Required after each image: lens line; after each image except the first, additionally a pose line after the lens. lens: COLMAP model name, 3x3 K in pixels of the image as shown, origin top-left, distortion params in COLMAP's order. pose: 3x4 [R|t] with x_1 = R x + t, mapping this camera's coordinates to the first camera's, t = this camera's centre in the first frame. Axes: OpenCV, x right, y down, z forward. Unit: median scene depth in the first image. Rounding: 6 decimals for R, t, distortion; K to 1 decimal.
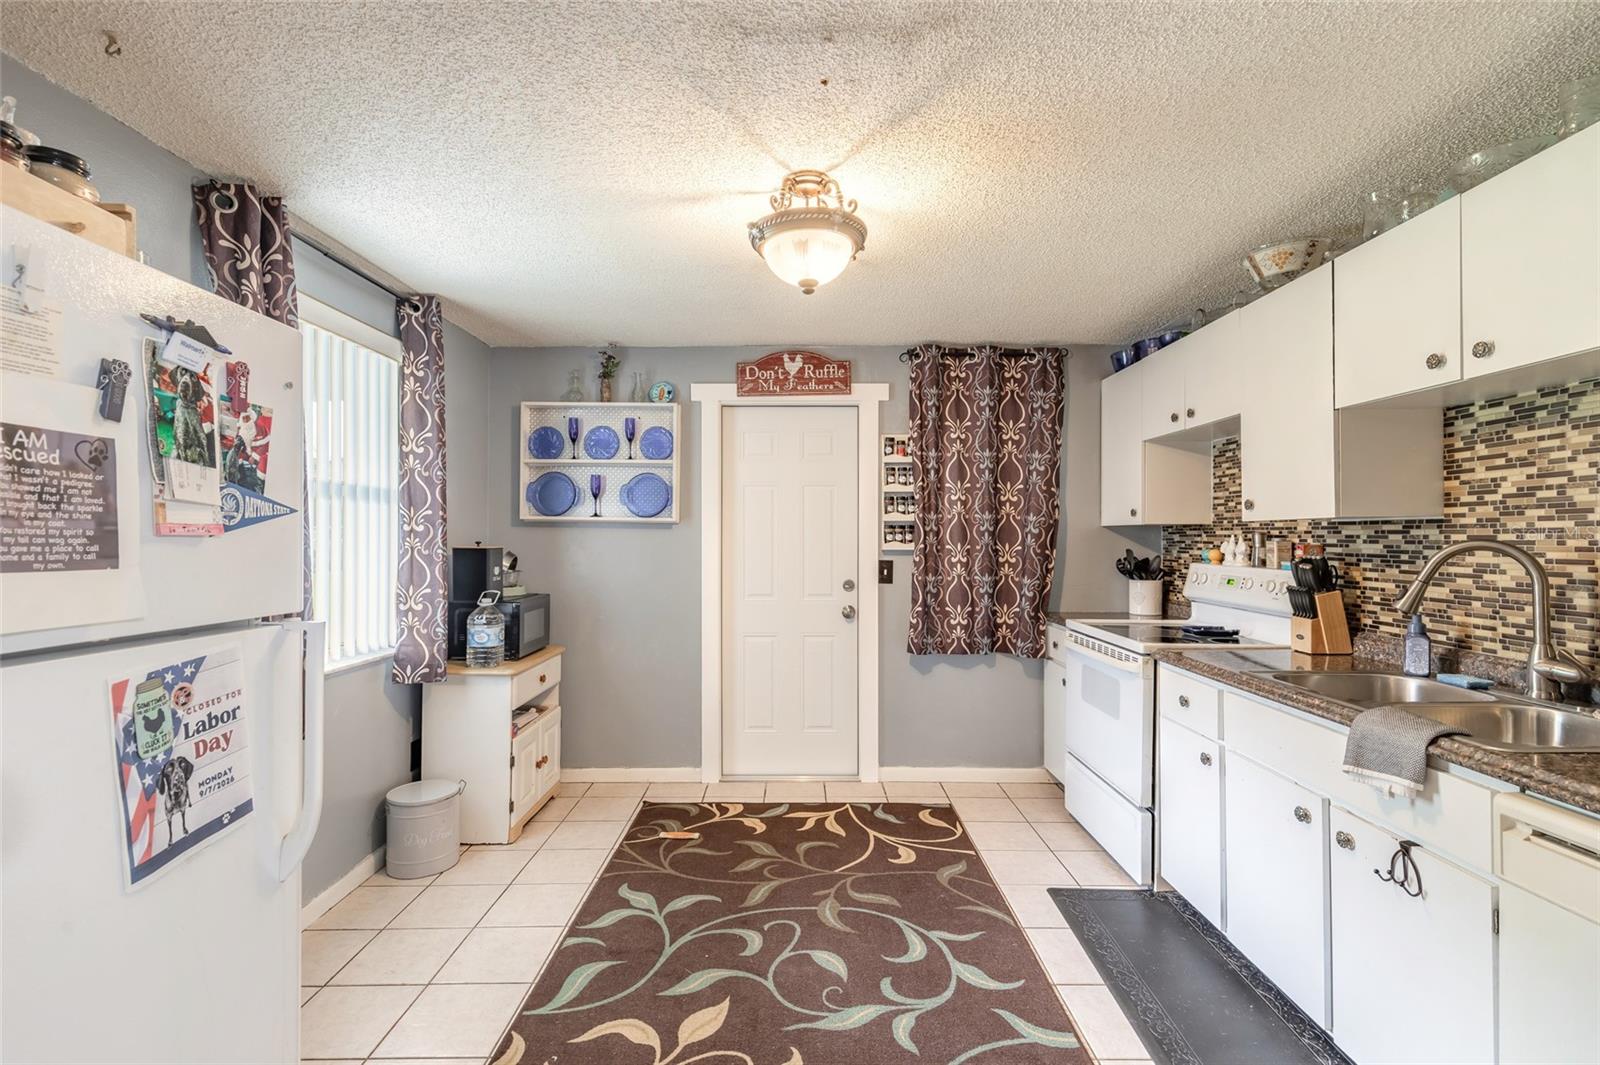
lens RADIAL K [[730.7, 0, 803.9], [0, 730.7, 543.0], [0, 0, 1]] dist [0.006519, 0.003213]
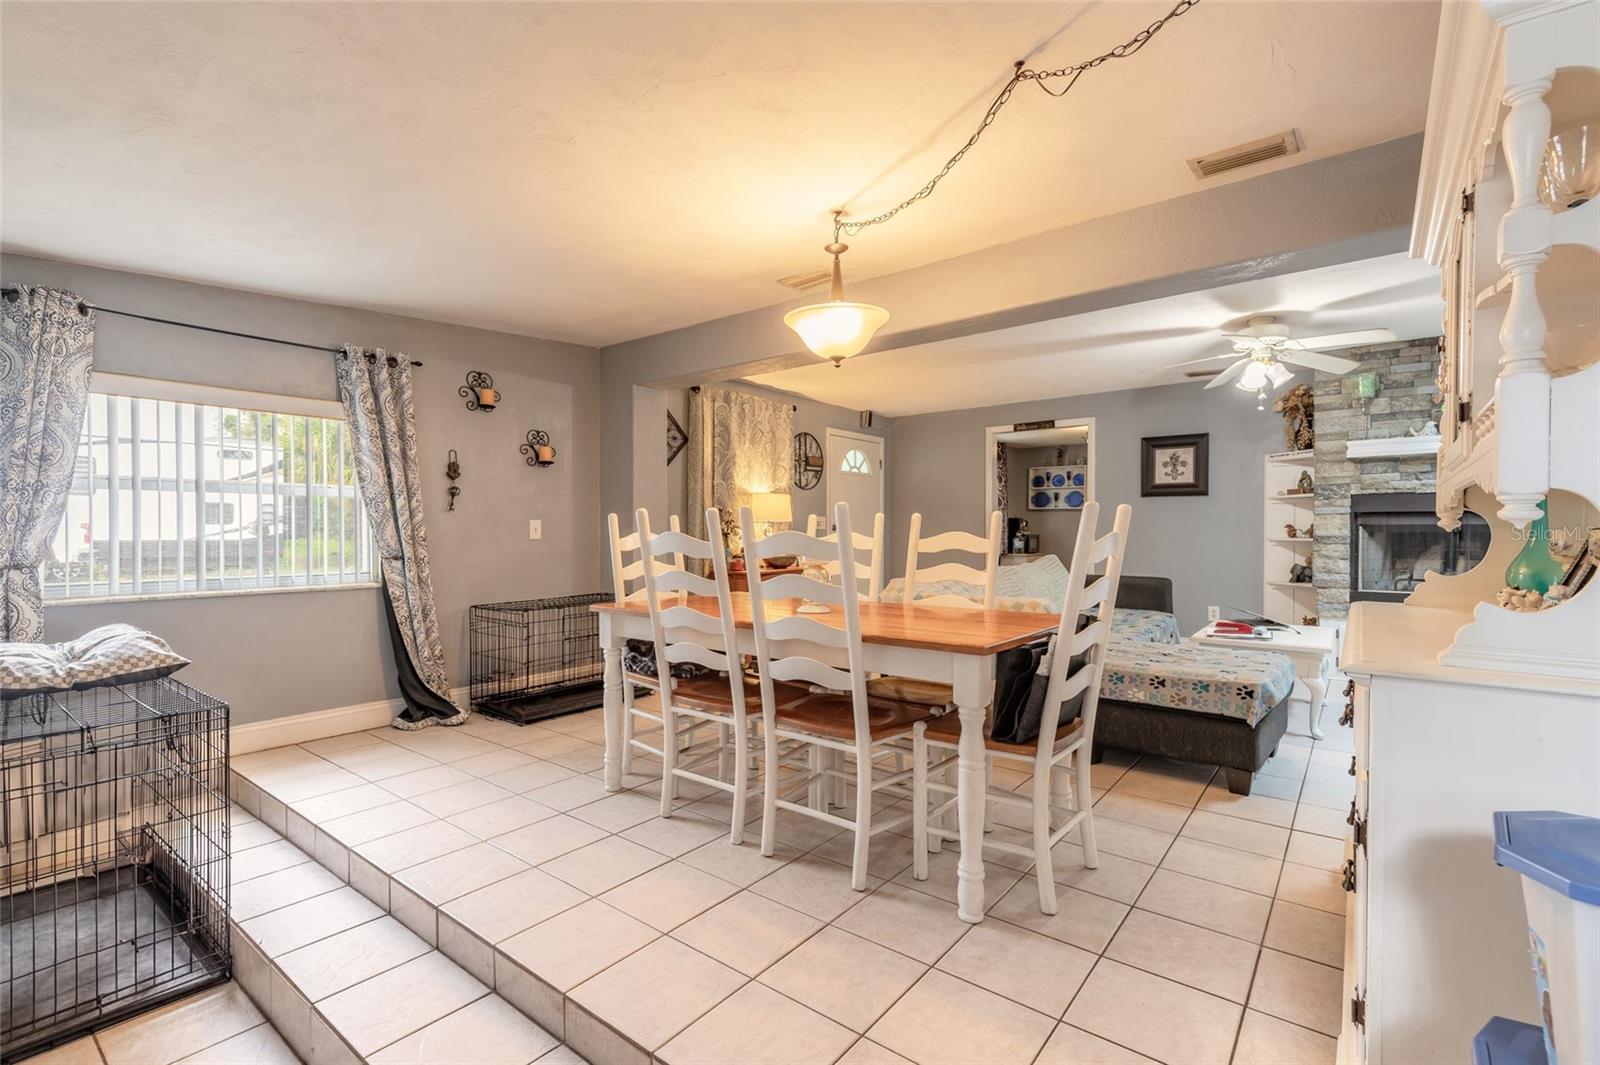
lens RADIAL K [[730.7, 0, 795.0], [0, 730.7, 540.0], [0, 0, 1]] dist [0.006519, 0.003213]
pose [[0.782593, 0.006468, -0.622500, 0.836714], [-0.004140, 0.999978, 0.005185, 0.096454], [0.622520, -0.001481, 0.782603, -2.234950]]
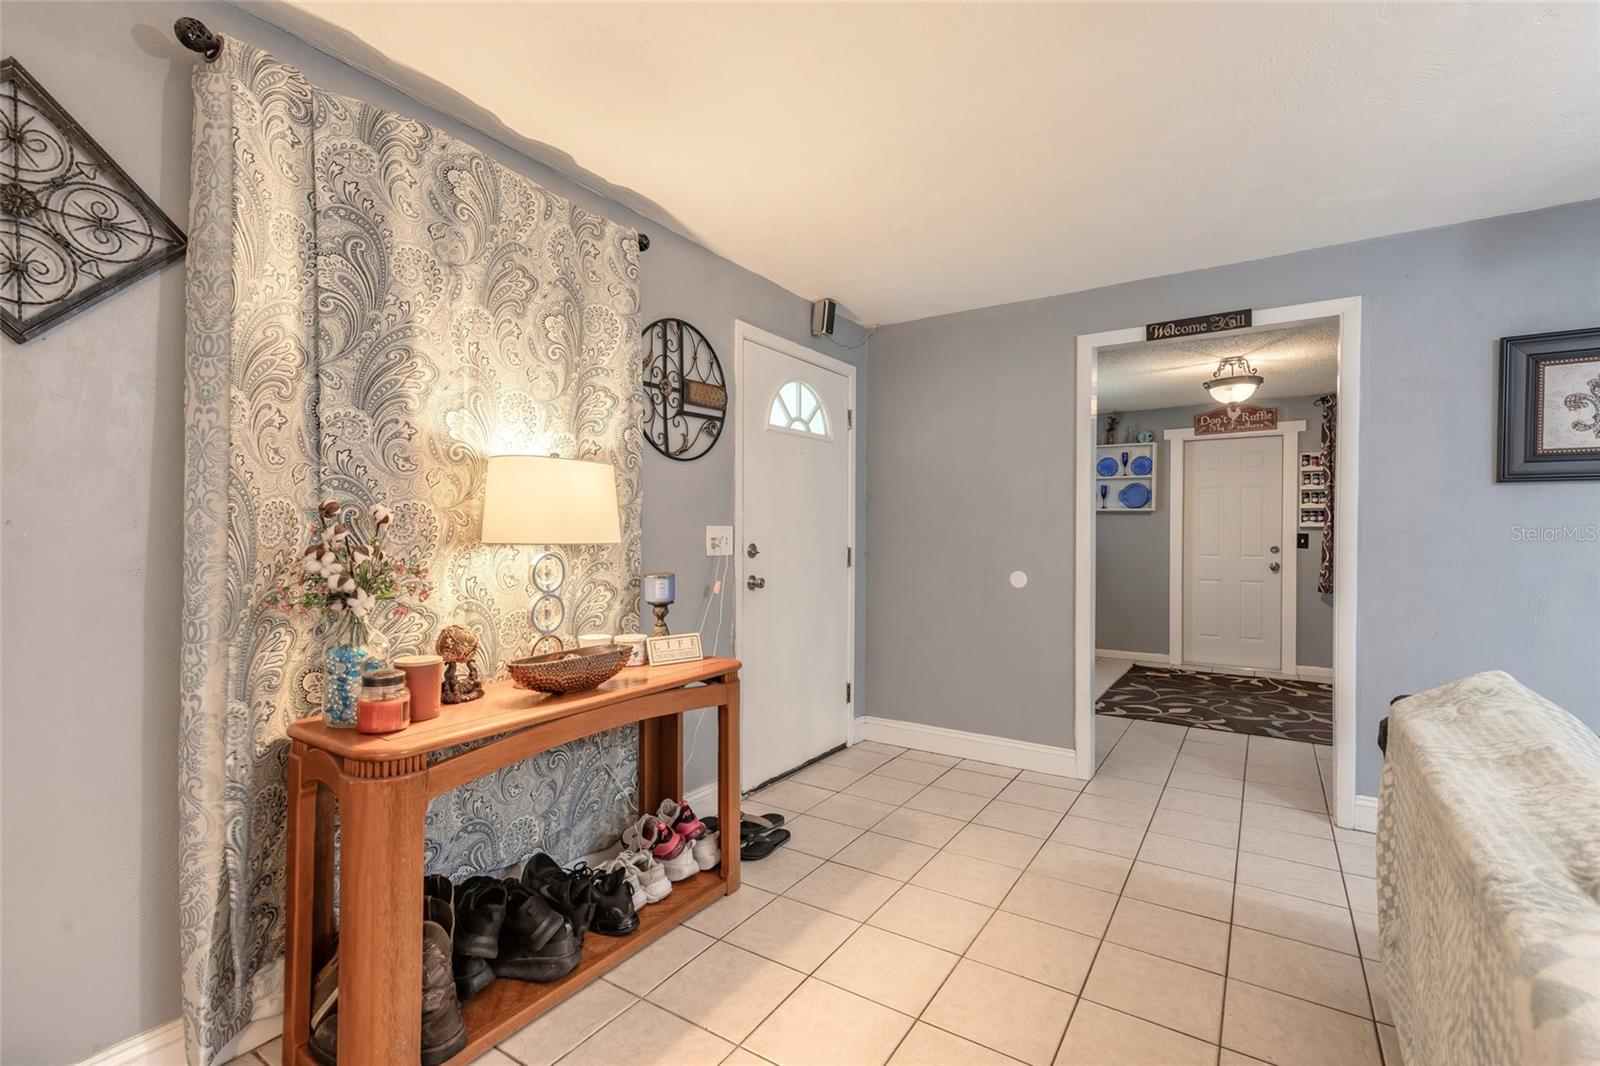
lens RADIAL K [[730.7, 0, 793.3], [0, 730.7, 540.6], [0, 0, 1]] dist [0.006519, 0.003213]
pose [[0.833283, 0.007963, -0.552789, 0.090775], [-0.006432, 0.999968, 0.004708, 0.048718], [0.552809, -0.000368, 0.833308, -1.144860]]
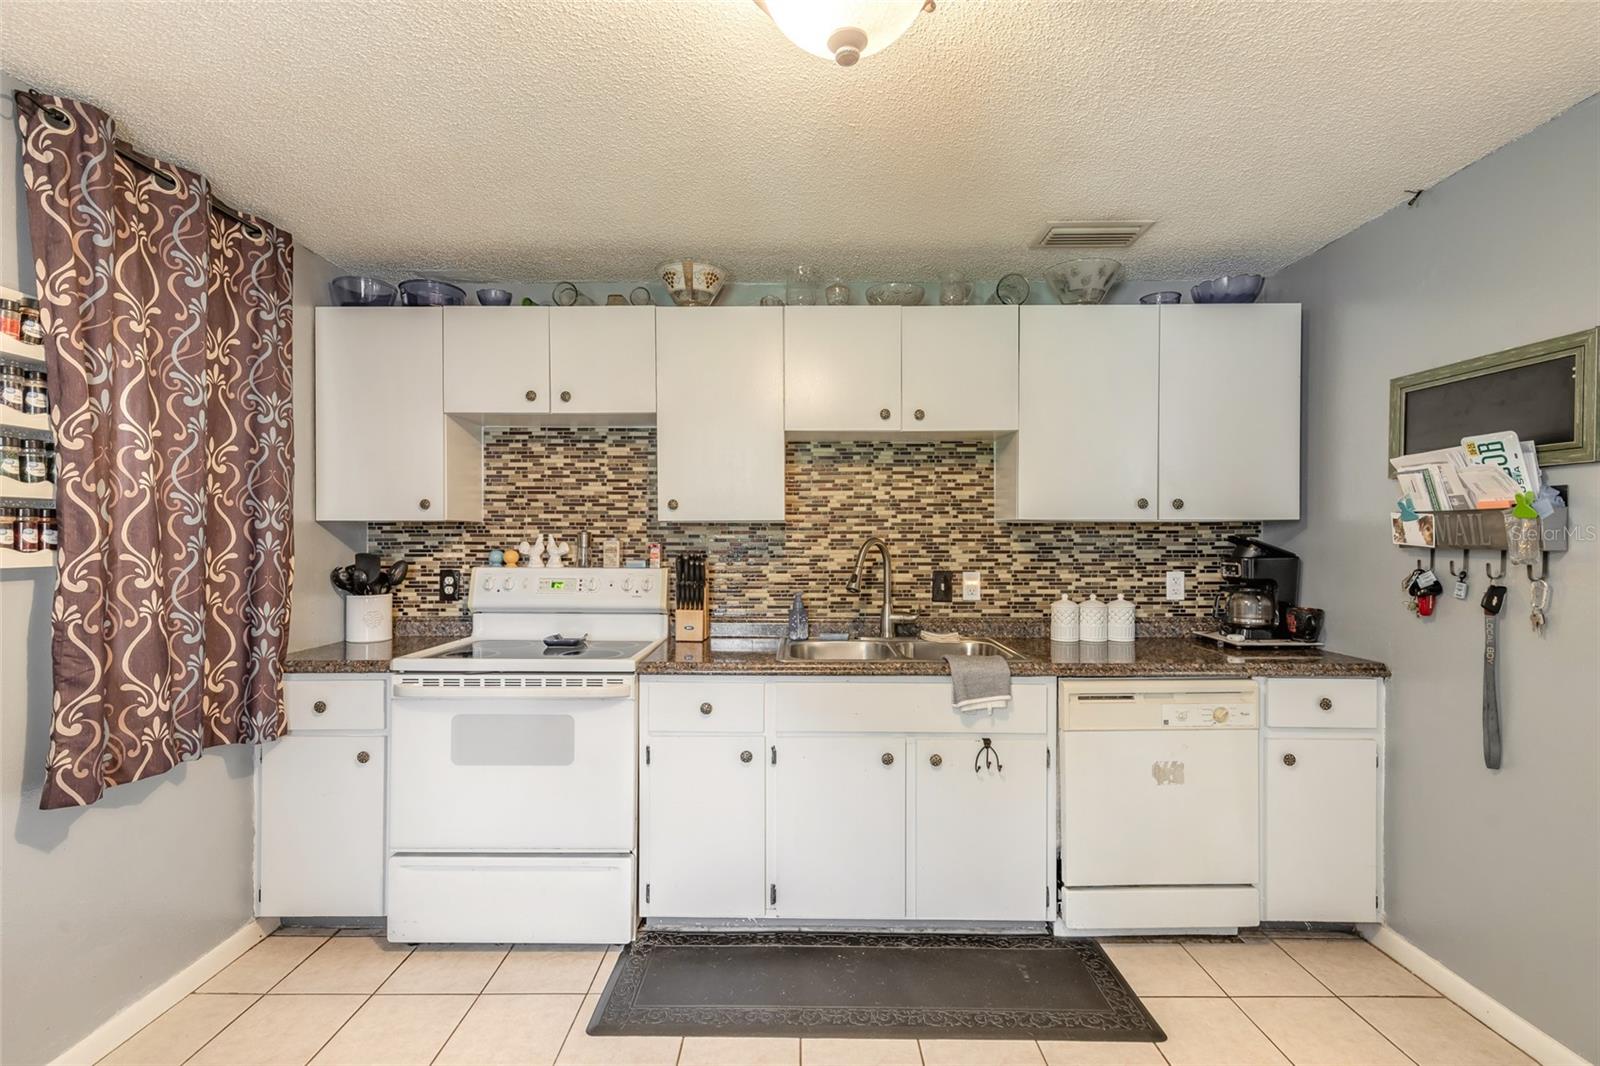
lens RADIAL K [[730.7, 0, 787.5], [0, 730.7, 537.5], [0, 0, 1]] dist [0.006519, 0.003213]
pose [[0.014674, -0.000213, 0.999892, -0.343802], [0.009419, 0.999956, 0.000075, -0.004511], [-0.999848, 0.009417, 0.014675, 0.700709]]
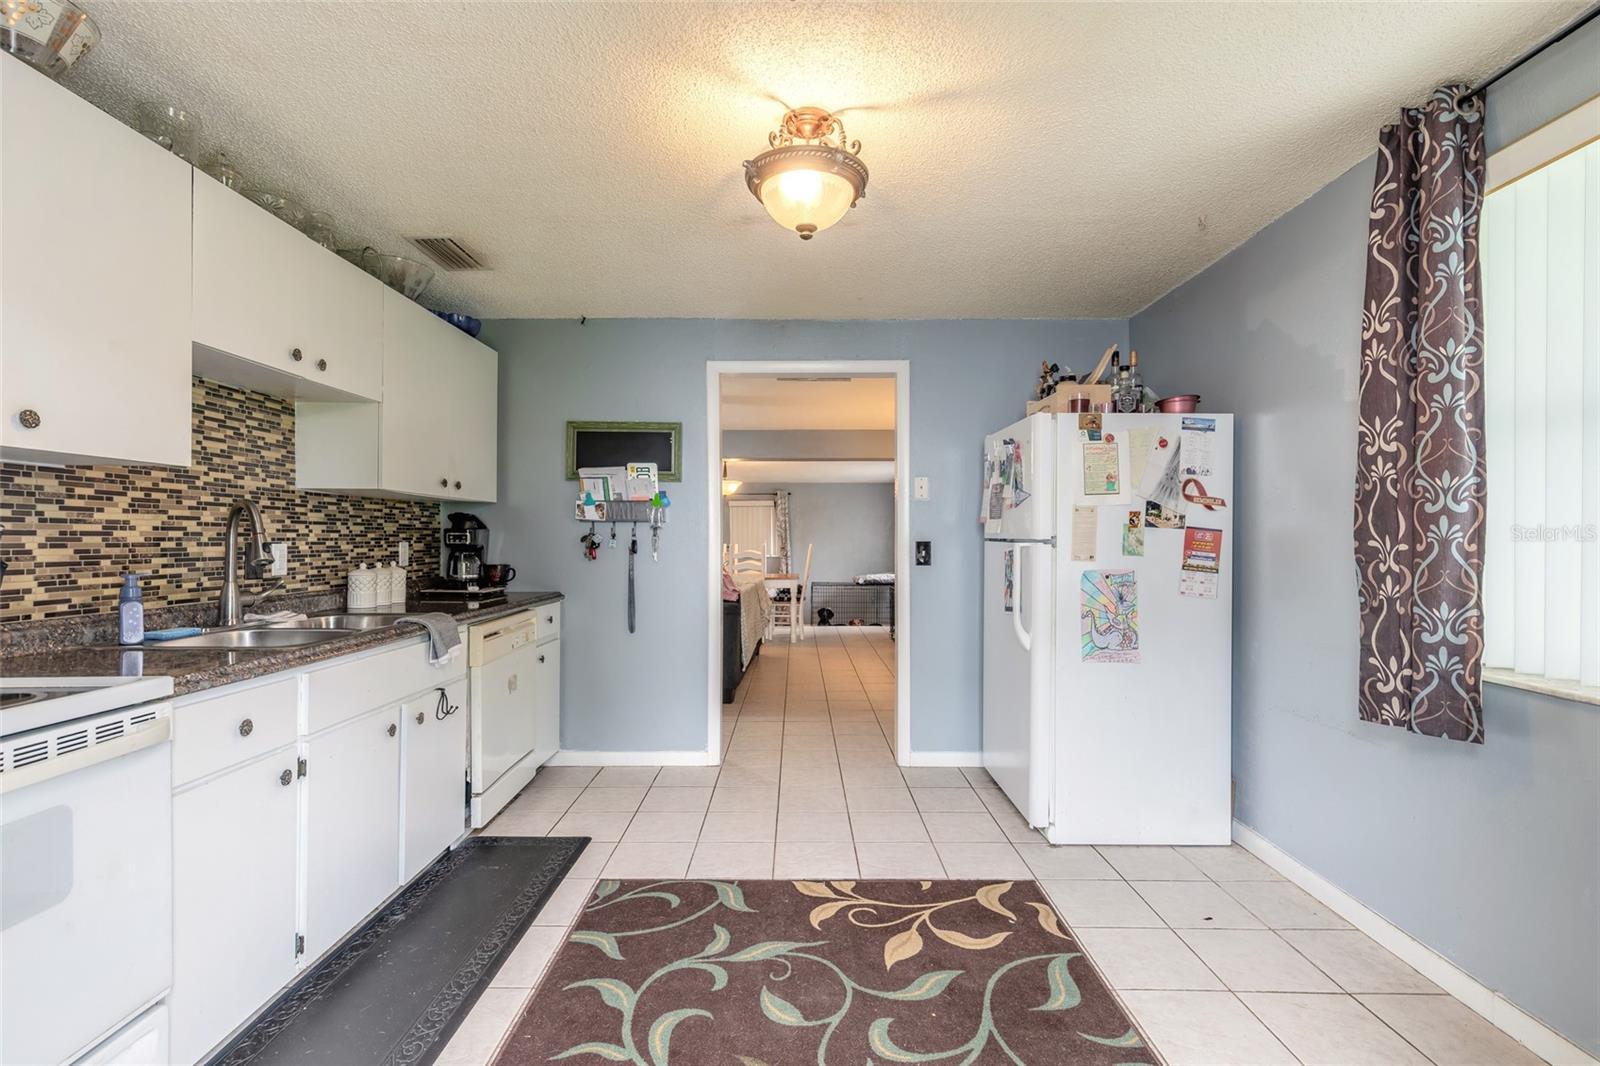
lens RADIAL K [[730.7, 0, 781.9], [0, 730.7, 535.6], [0, 0, 1]] dist [0.006519, 0.003213]
pose [[-0.999807, -0.001022, 0.019633, 0.013020], [-0.000933, 0.999989, 0.004531, 0.029143], [-0.019638, 0.004511, -0.999797, 1.320893]]
